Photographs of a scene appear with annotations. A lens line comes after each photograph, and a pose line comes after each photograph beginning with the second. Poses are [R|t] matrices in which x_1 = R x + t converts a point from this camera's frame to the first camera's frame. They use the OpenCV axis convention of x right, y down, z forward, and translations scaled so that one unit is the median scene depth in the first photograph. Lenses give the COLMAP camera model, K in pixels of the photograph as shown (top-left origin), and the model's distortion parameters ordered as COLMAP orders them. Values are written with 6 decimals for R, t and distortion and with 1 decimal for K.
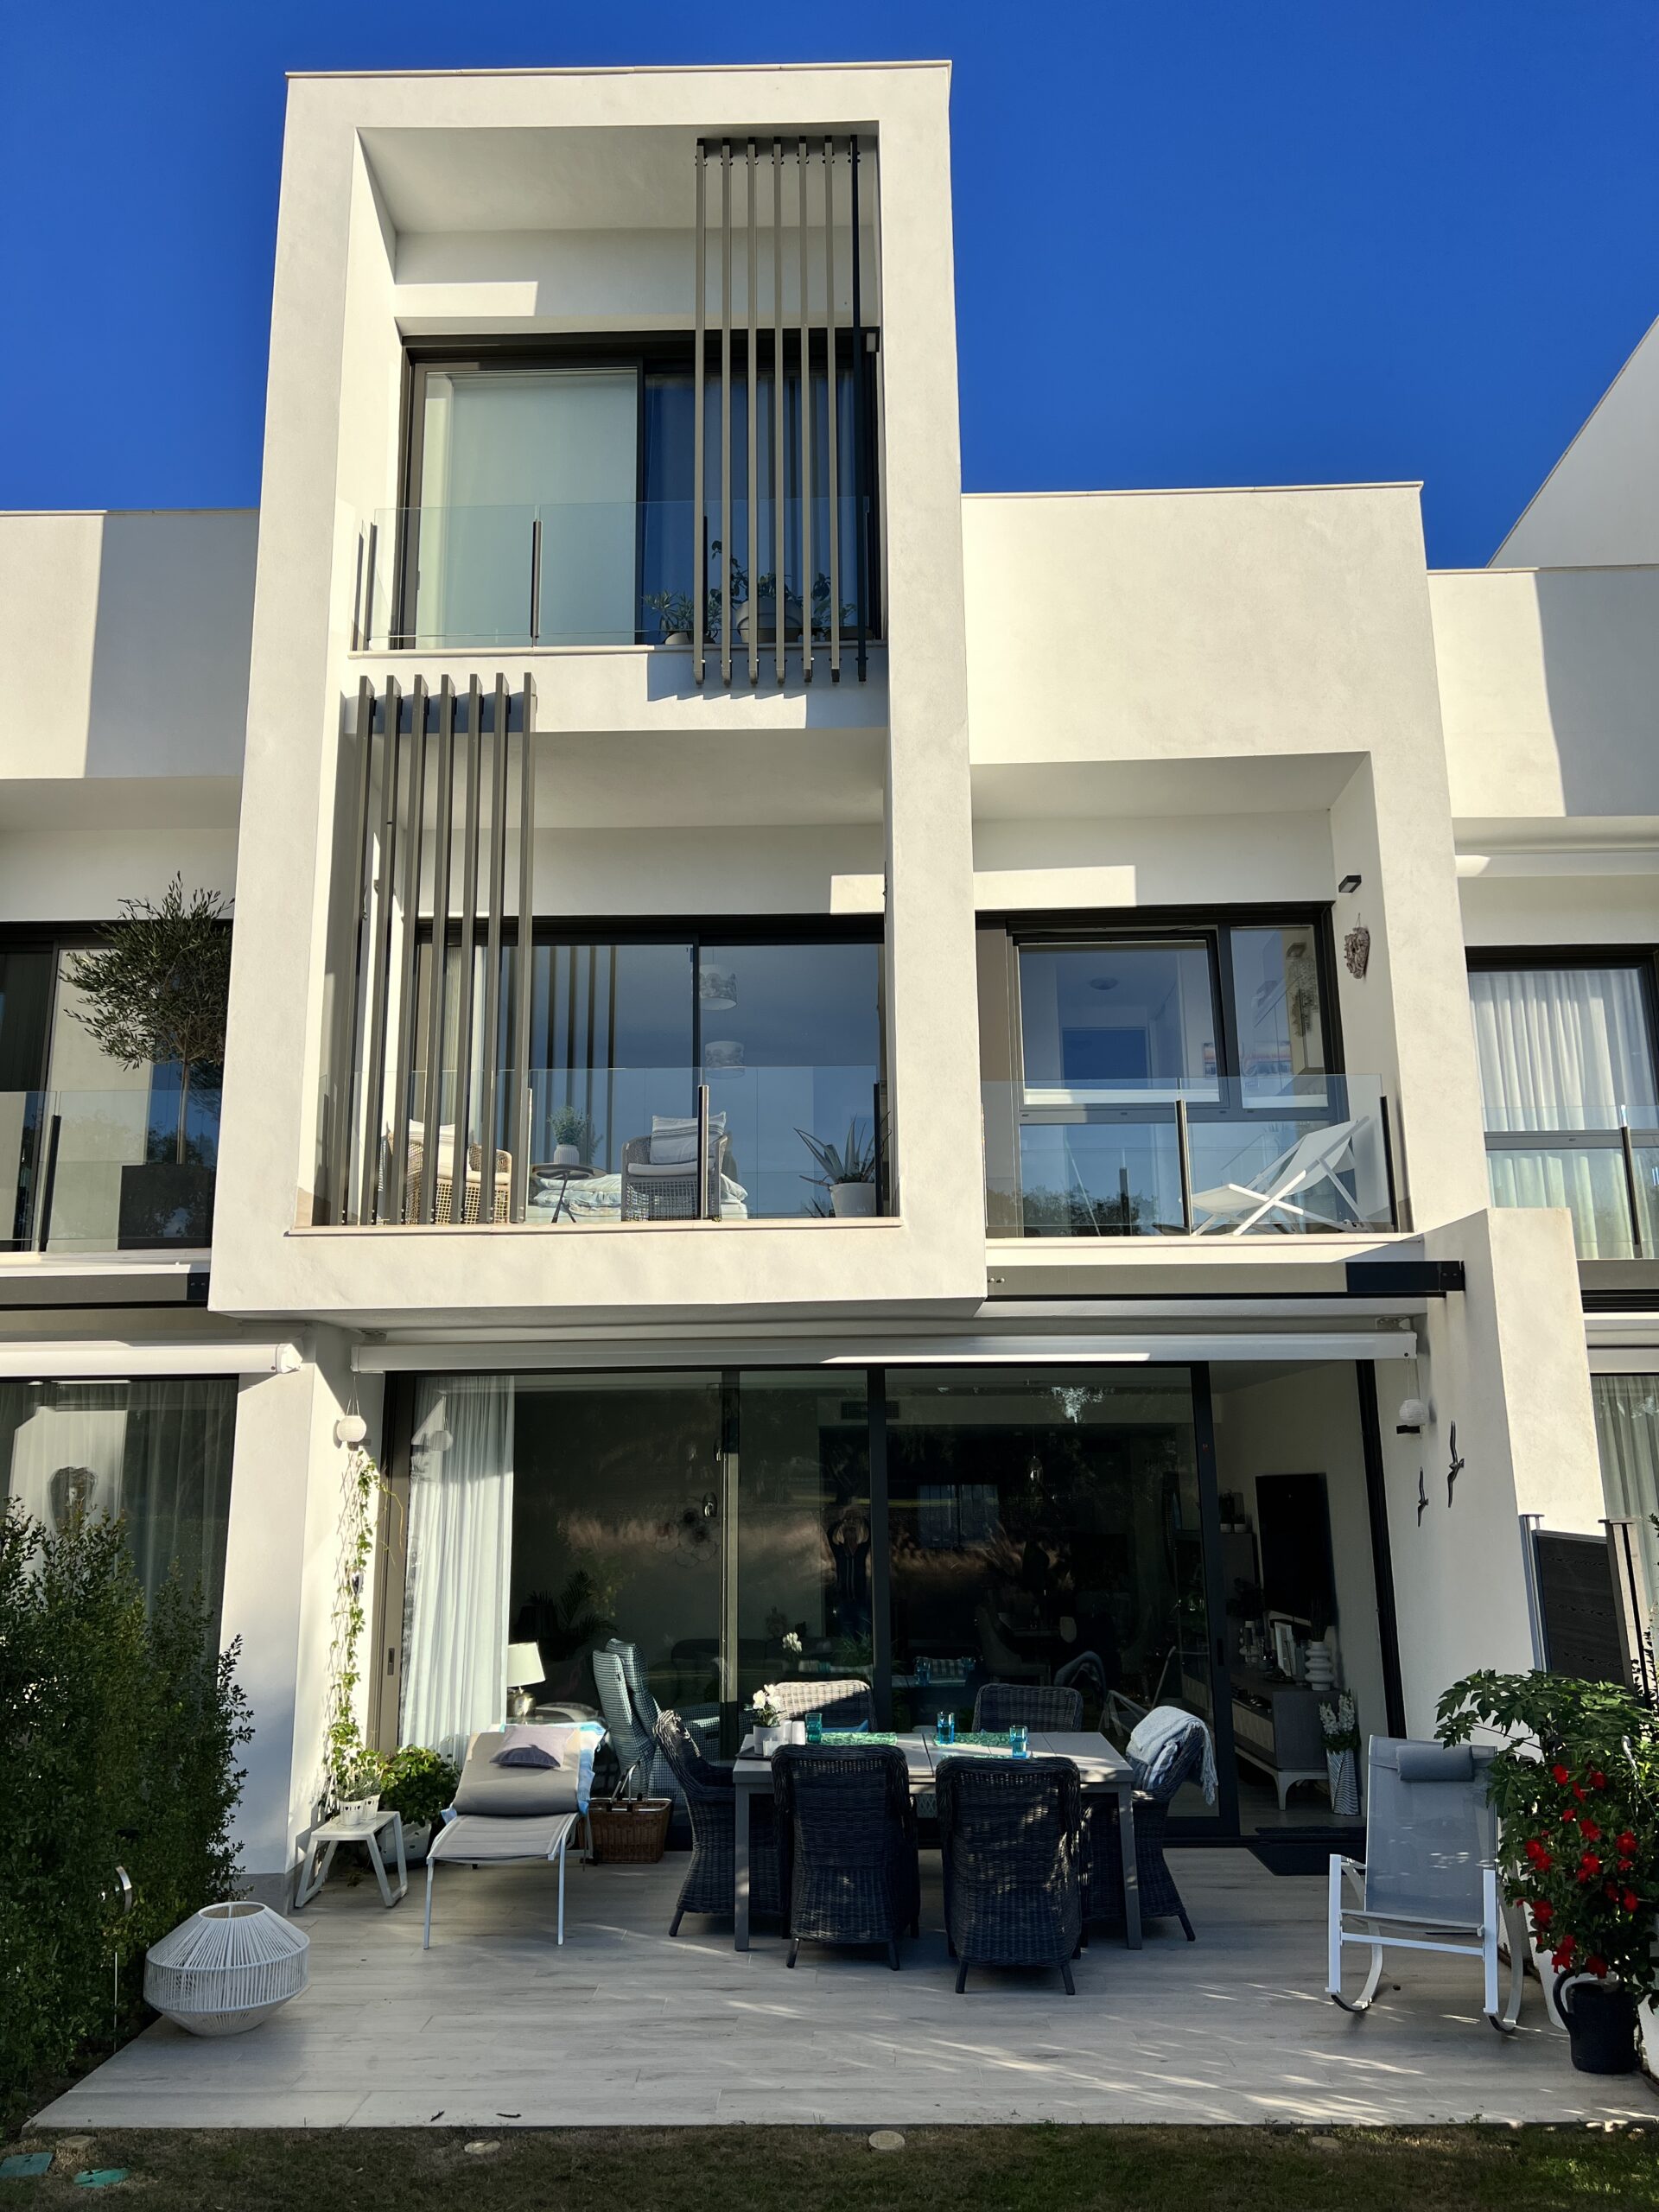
lens RADIAL K [[1635.2, 0, 806.9], [0, 1635.2, 1073.3], [0, 0, 1]] dist [0.101227, -0.130152]
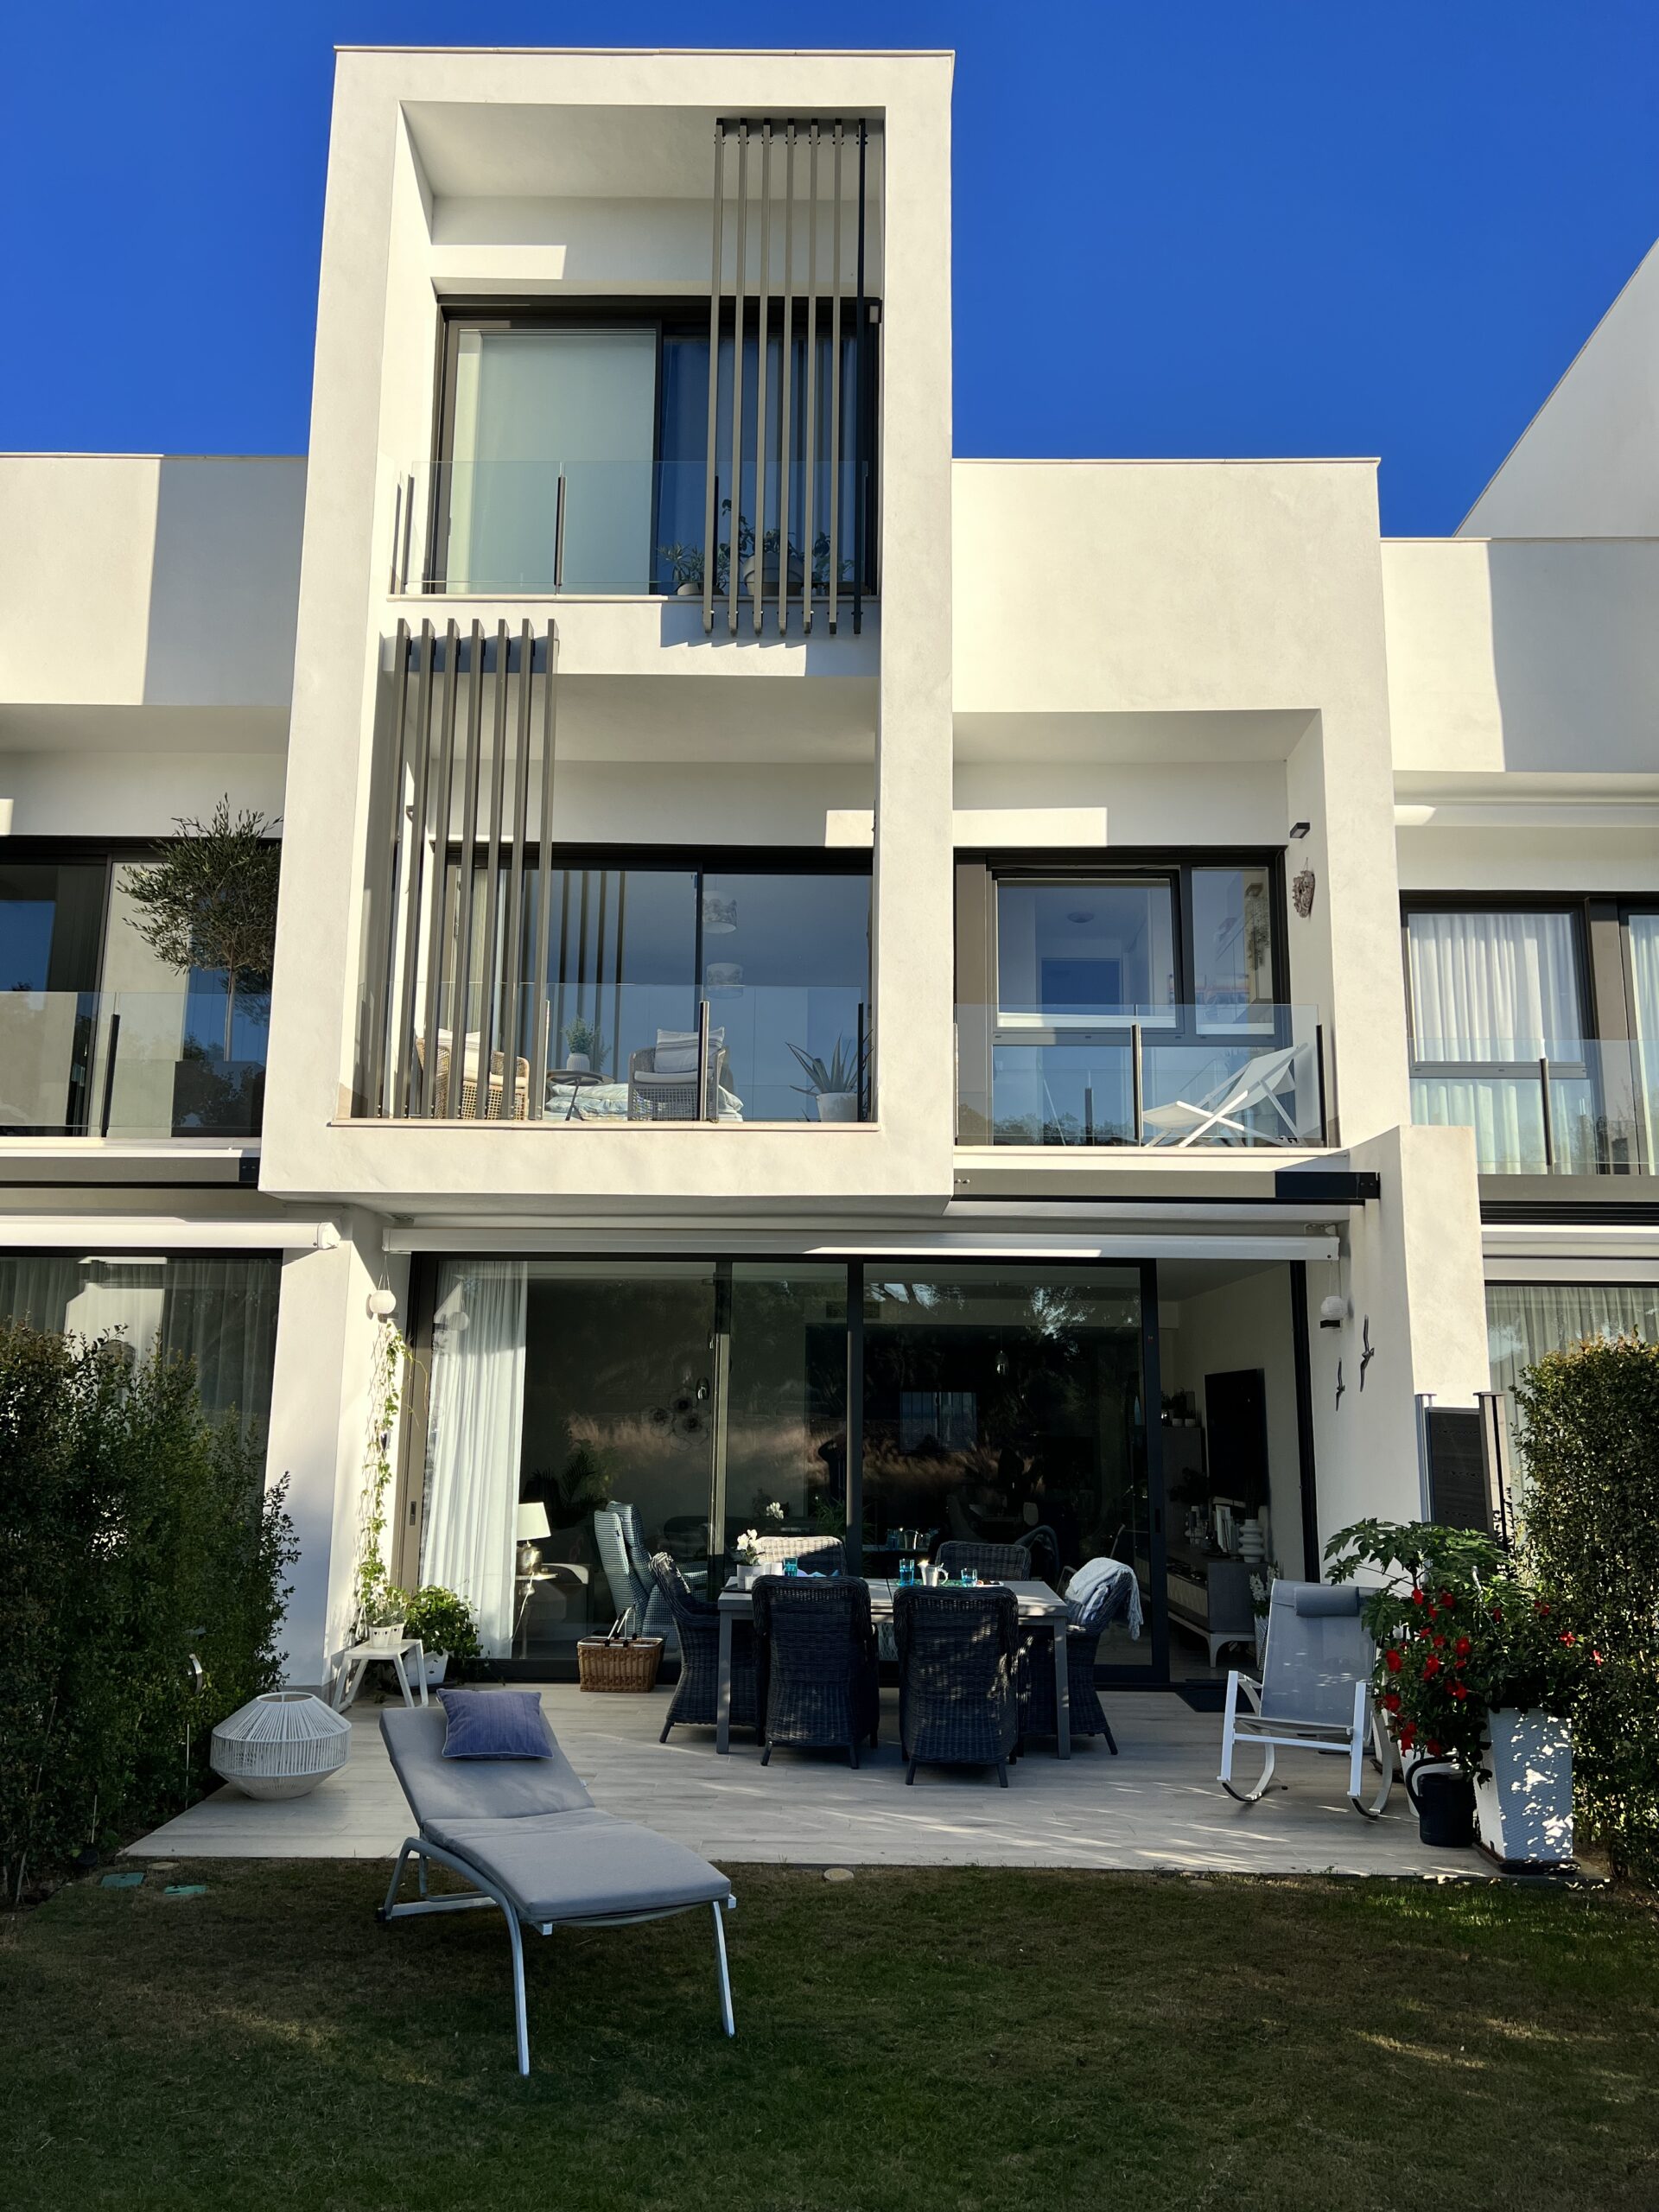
lens RADIAL K [[1635.2, 0, 806.9], [0, 1635.2, 1073.3], [0, 0, 1]] dist [0.101227, -0.130152]
pose [[0.999729, 0.023259, 0.000414, 0.006455], [-0.023254, 0.998738, 0.044508, 0.005130], [0.000622, -0.044505, 0.999009, -0.103002]]
